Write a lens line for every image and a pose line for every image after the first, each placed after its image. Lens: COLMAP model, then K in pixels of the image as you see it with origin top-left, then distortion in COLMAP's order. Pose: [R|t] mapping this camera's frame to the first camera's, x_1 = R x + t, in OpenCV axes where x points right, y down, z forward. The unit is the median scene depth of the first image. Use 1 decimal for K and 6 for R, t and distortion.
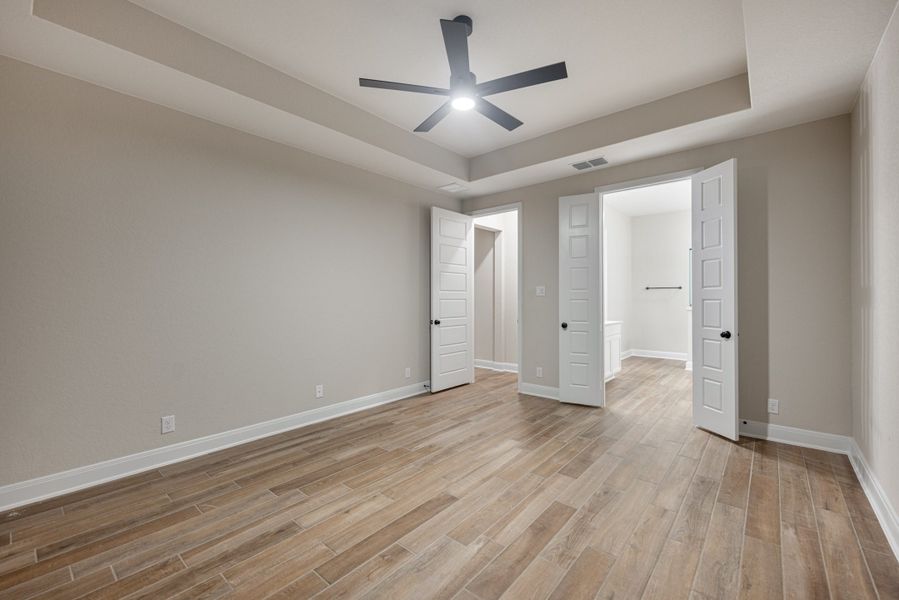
lens RADIAL K [[381.2, 0, 450.7], [0, 381.2, 294.5], [0, 0, 1]] dist [0.013429, -0.004513]
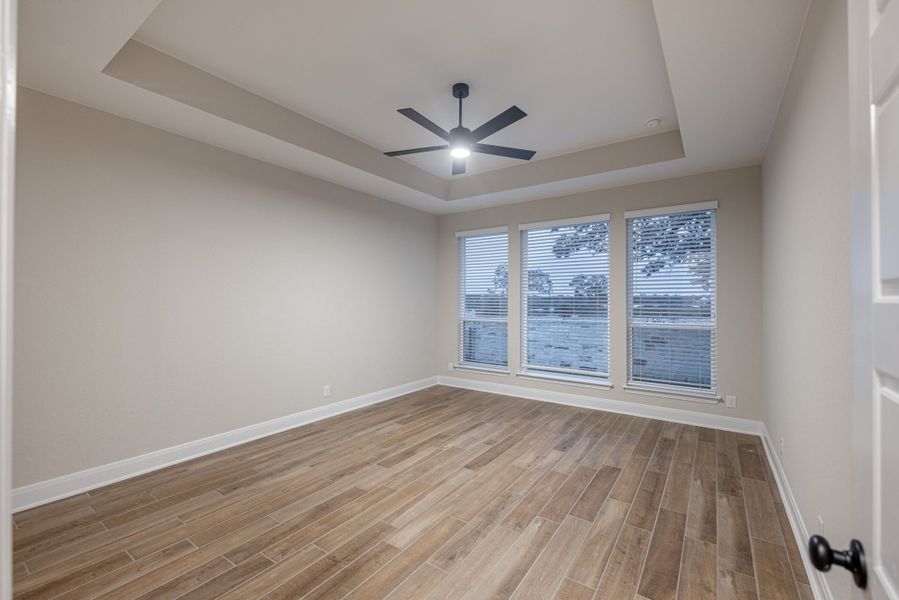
lens RADIAL K [[381.2, 0, 447.3], [0, 381.2, 299.4], [0, 0, 1]] dist [0.013429, -0.004513]
pose [[-0.995294, 0.001352, -0.096891, 0.180064], [0.002784, 0.999889, -0.014646, -0.009150], [0.096860, -0.014847, -0.995187, 2.069154]]
